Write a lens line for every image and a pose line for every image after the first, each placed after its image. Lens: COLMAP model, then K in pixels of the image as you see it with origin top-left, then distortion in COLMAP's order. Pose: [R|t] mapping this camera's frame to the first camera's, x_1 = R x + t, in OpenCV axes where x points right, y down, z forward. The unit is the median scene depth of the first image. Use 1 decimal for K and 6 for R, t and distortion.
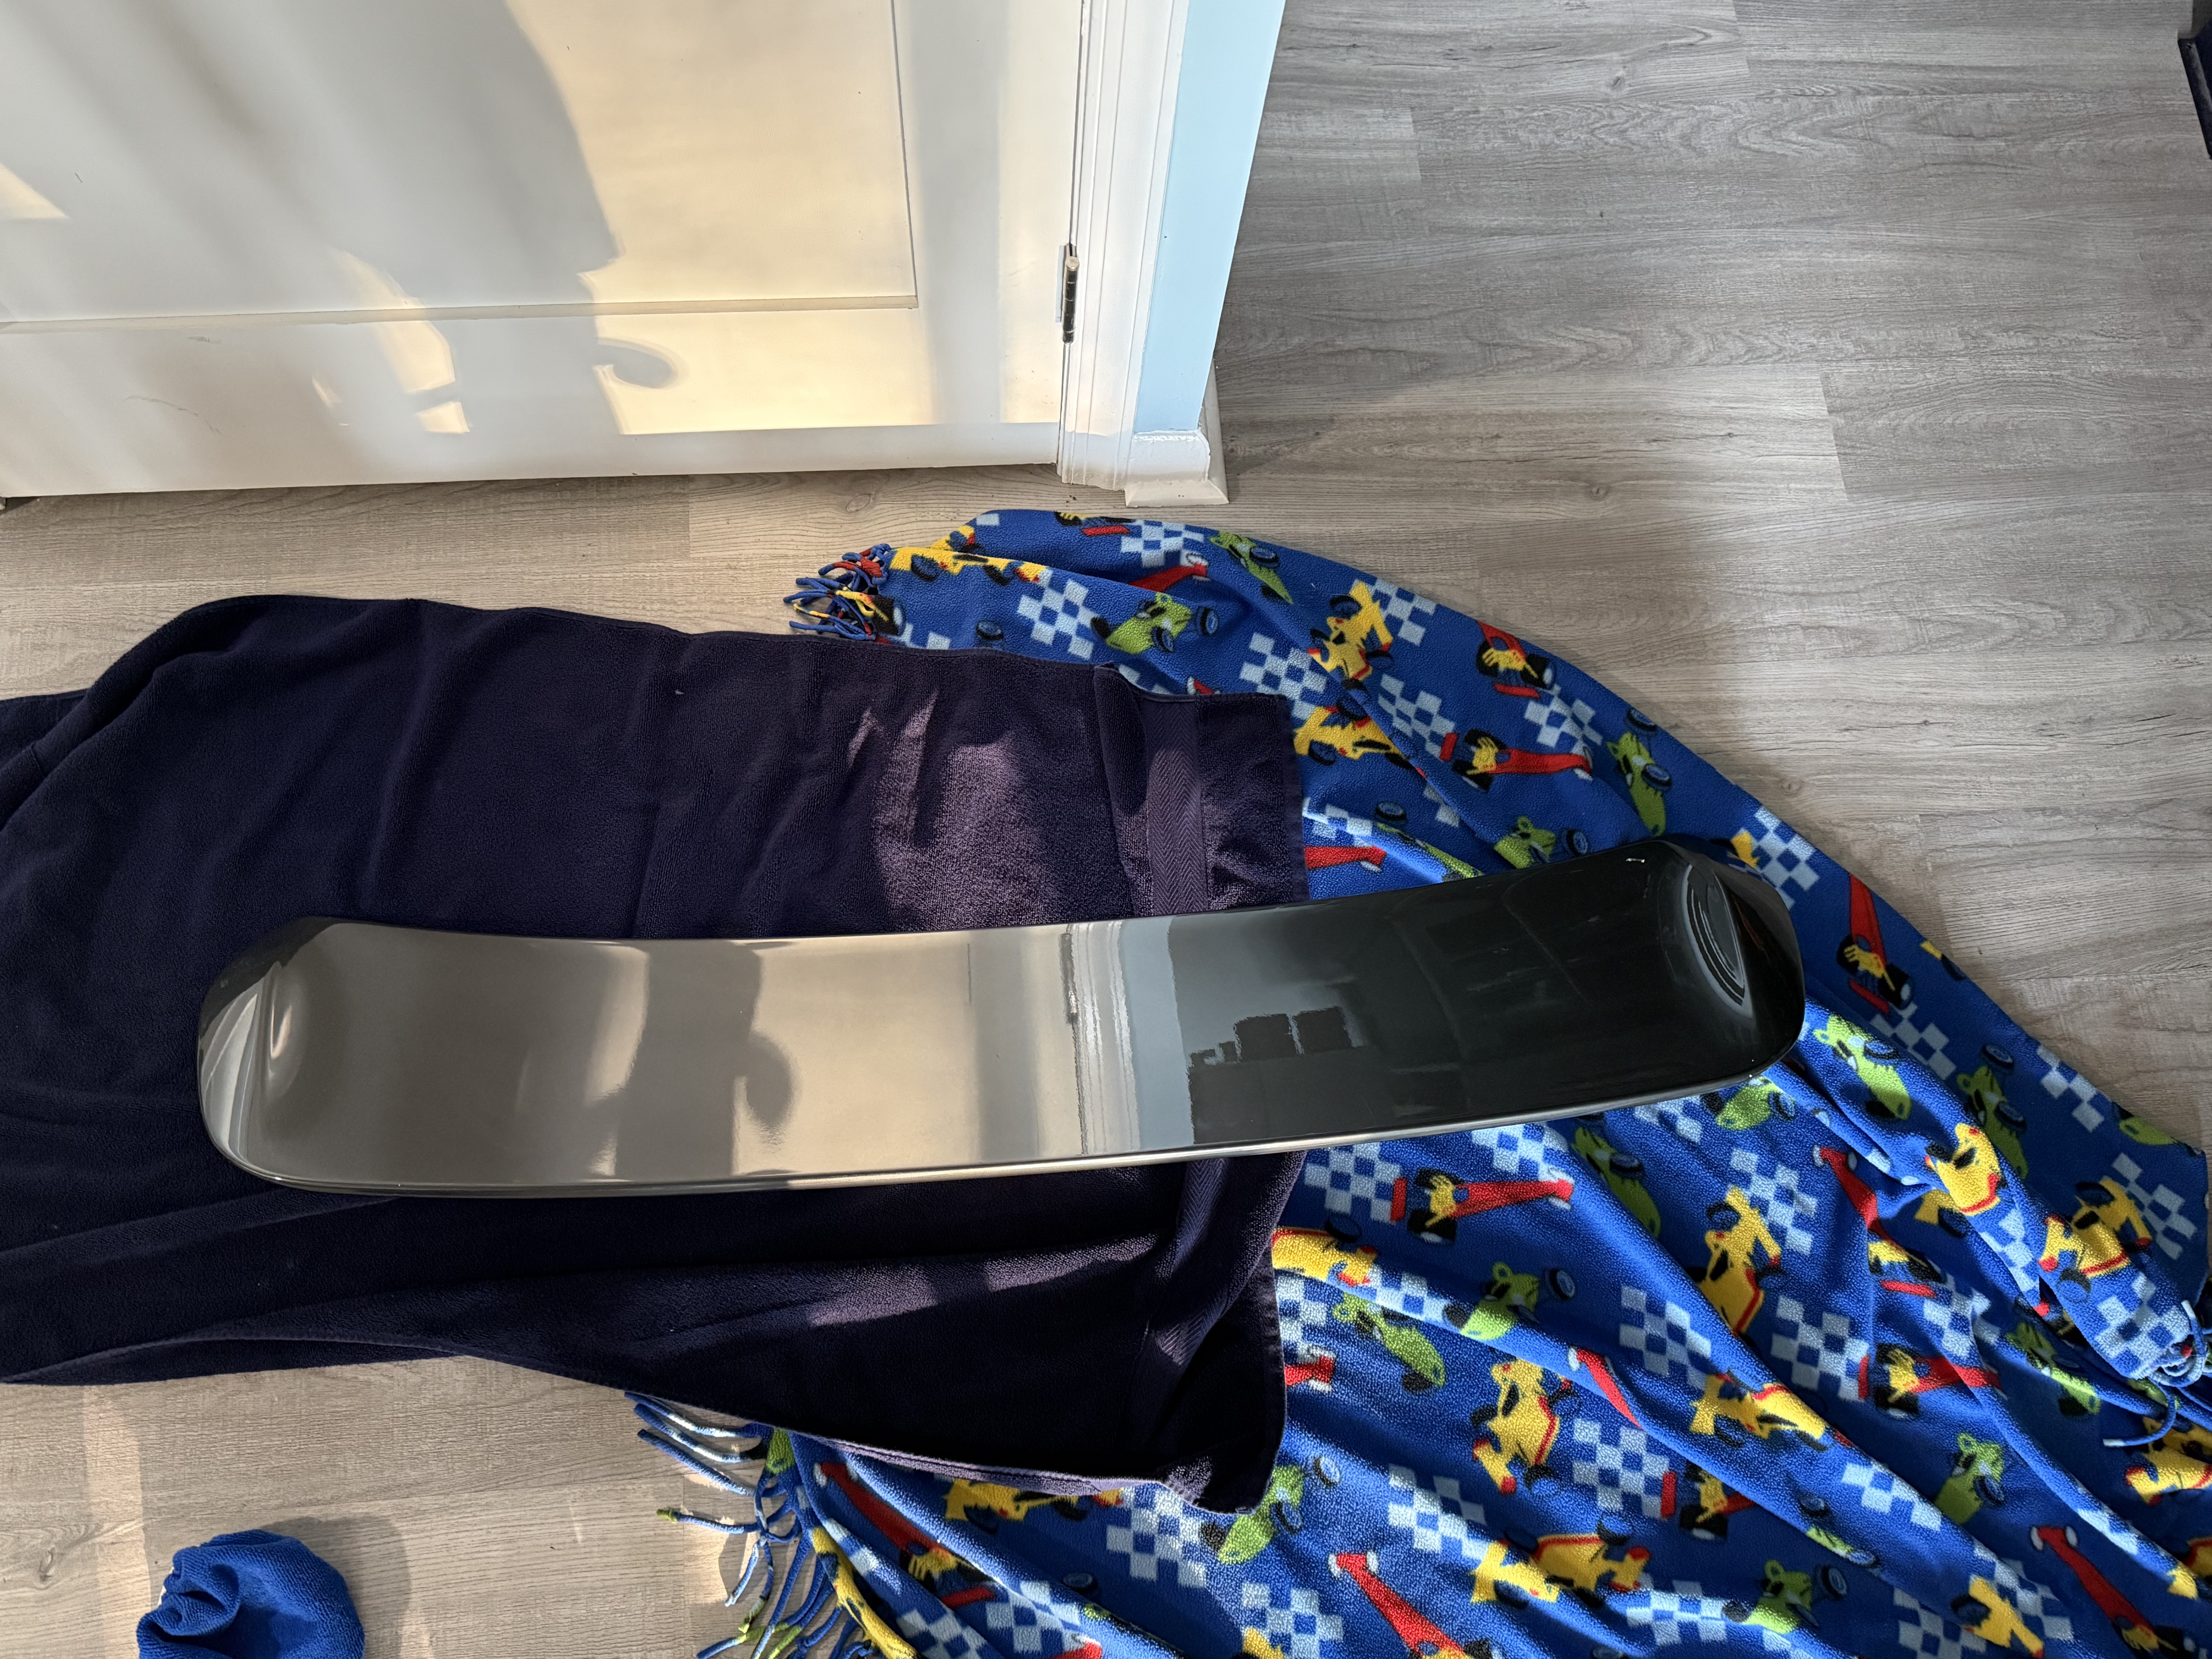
lens RADIAL K [[1742.3, 0, 1095.2], [0, 1742.3, 767.8], [0, 0, 1]] dist [0.122920, -0.258319]
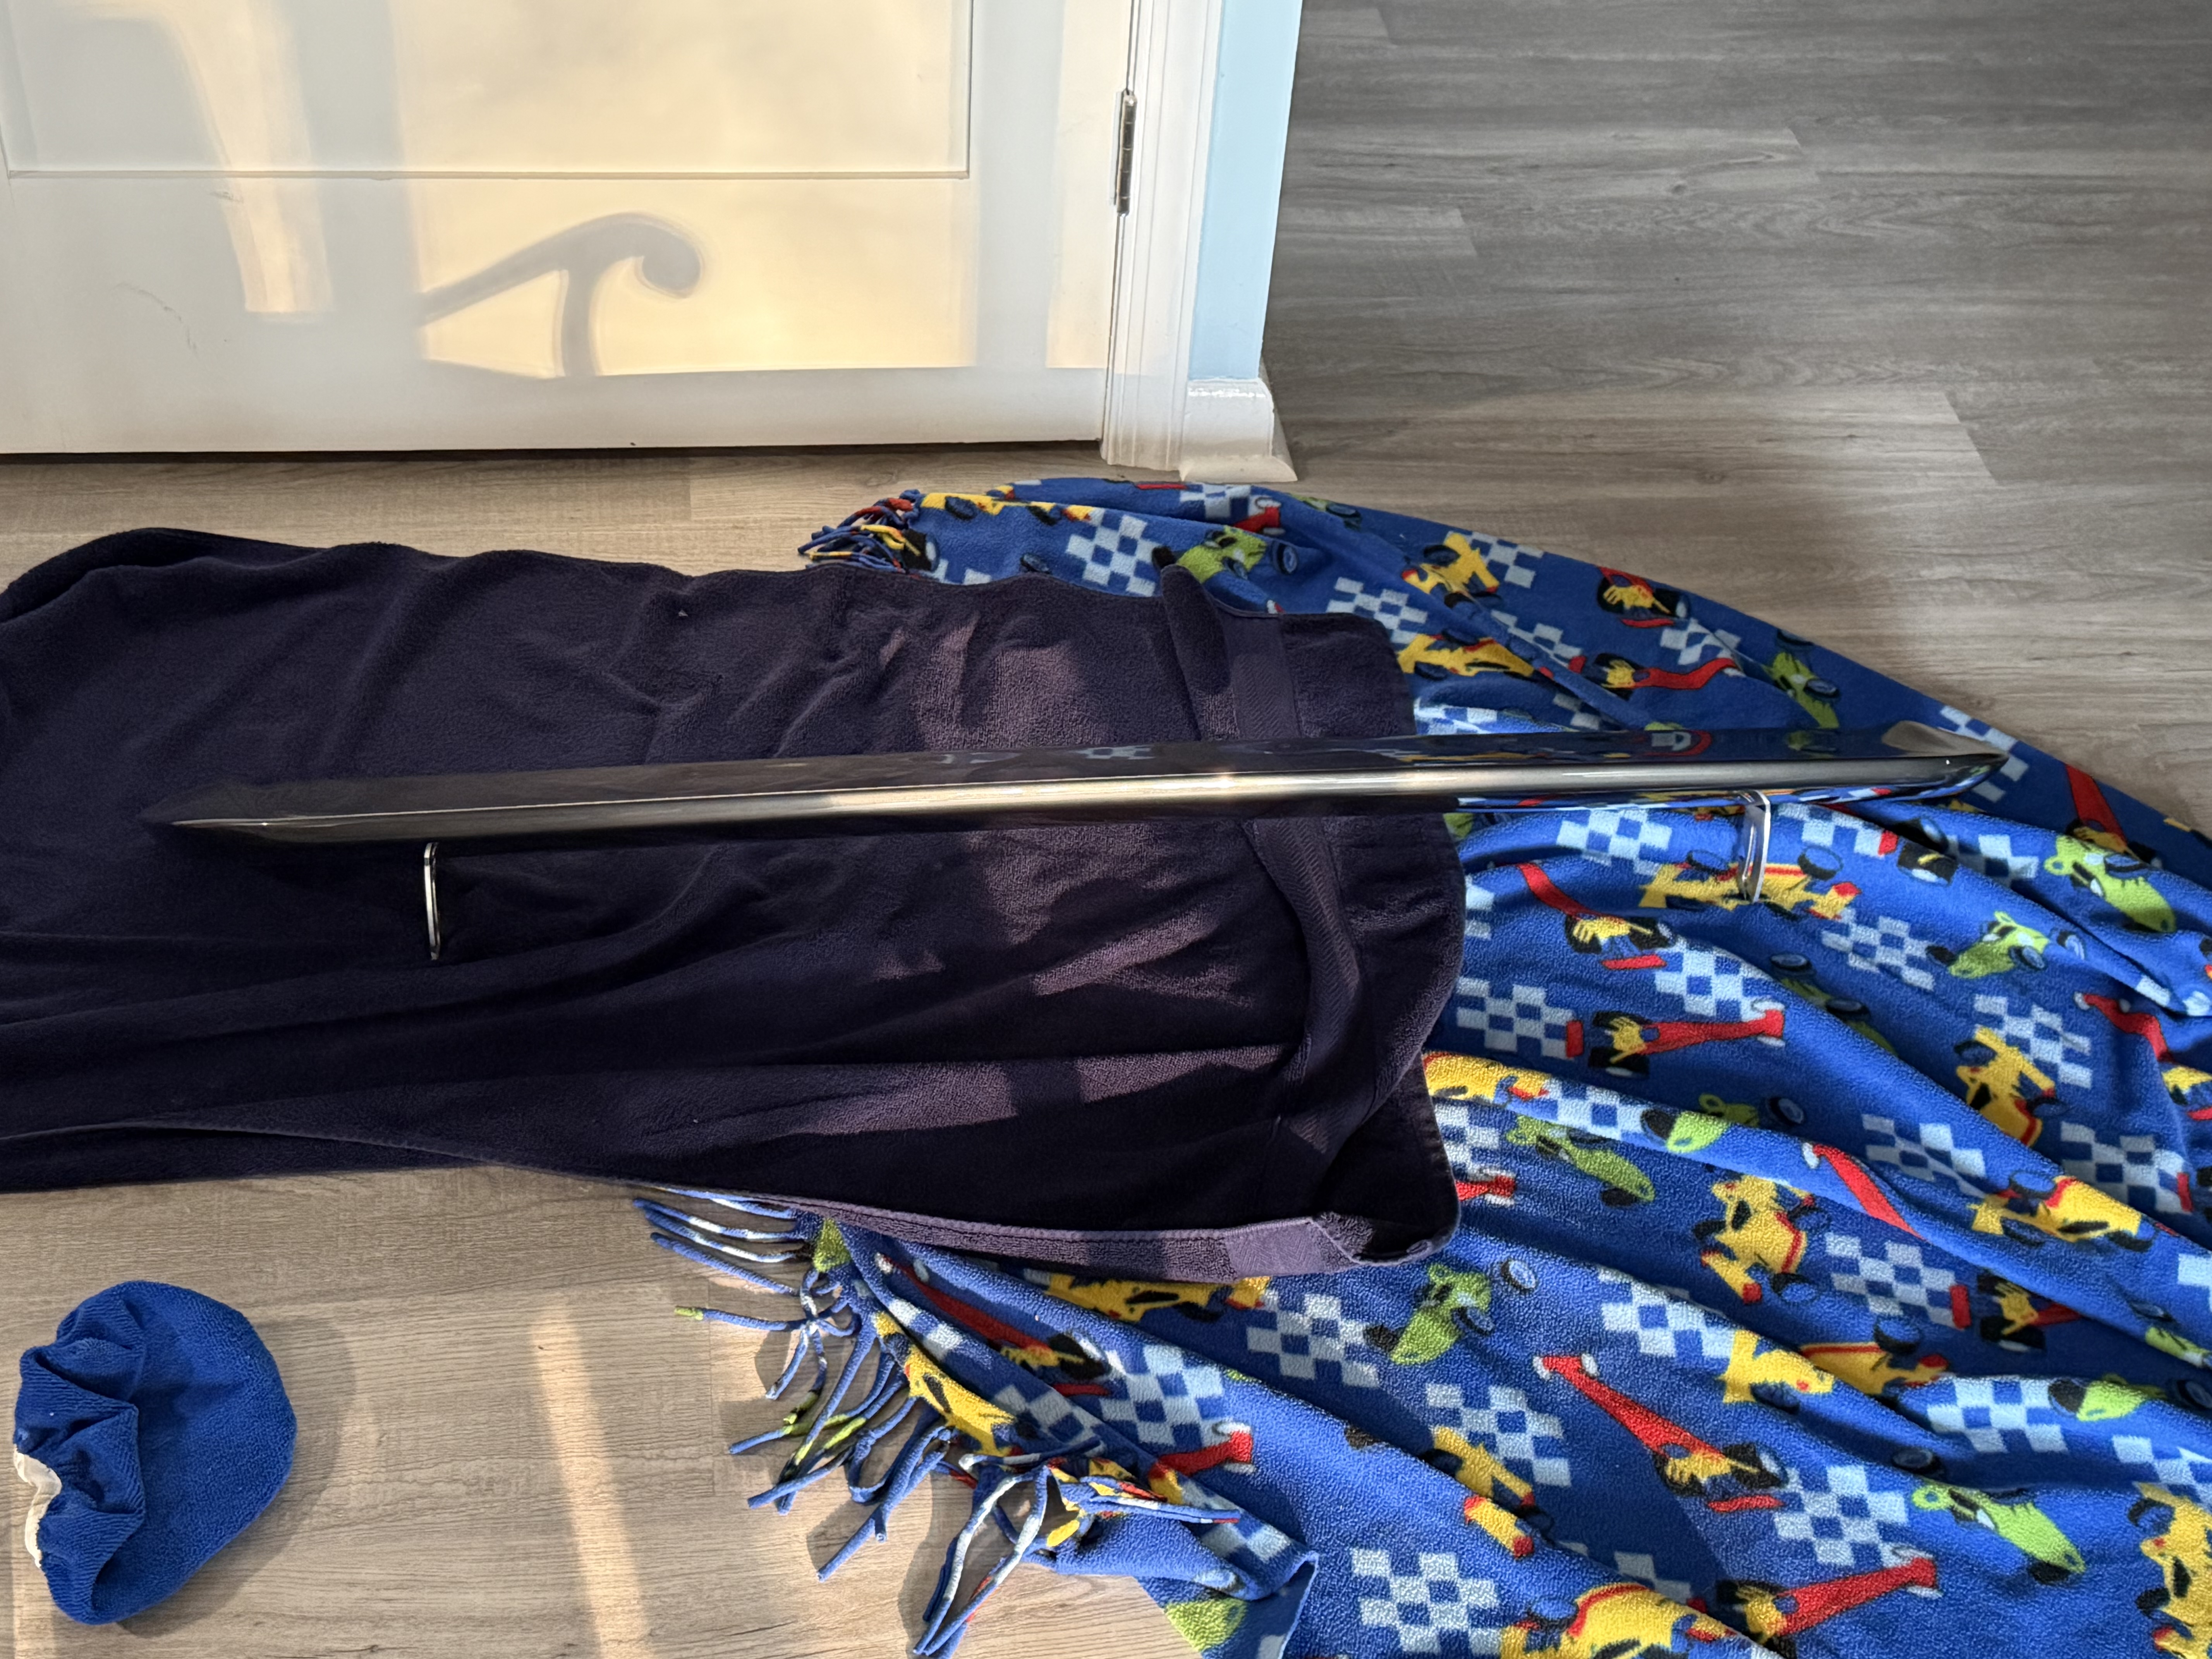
lens RADIAL K [[2934.2, 0, 1056.1], [0, 2934.2, 829.0], [0, 0, 1]] dist [0.070237, 0.097241]
pose [[0.999360, -0.023441, 0.027033, -0.093684], [0.033671, 0.871681, -0.488915, 0.757092], [-0.012103, 0.489512, 0.871912, -0.213963]]
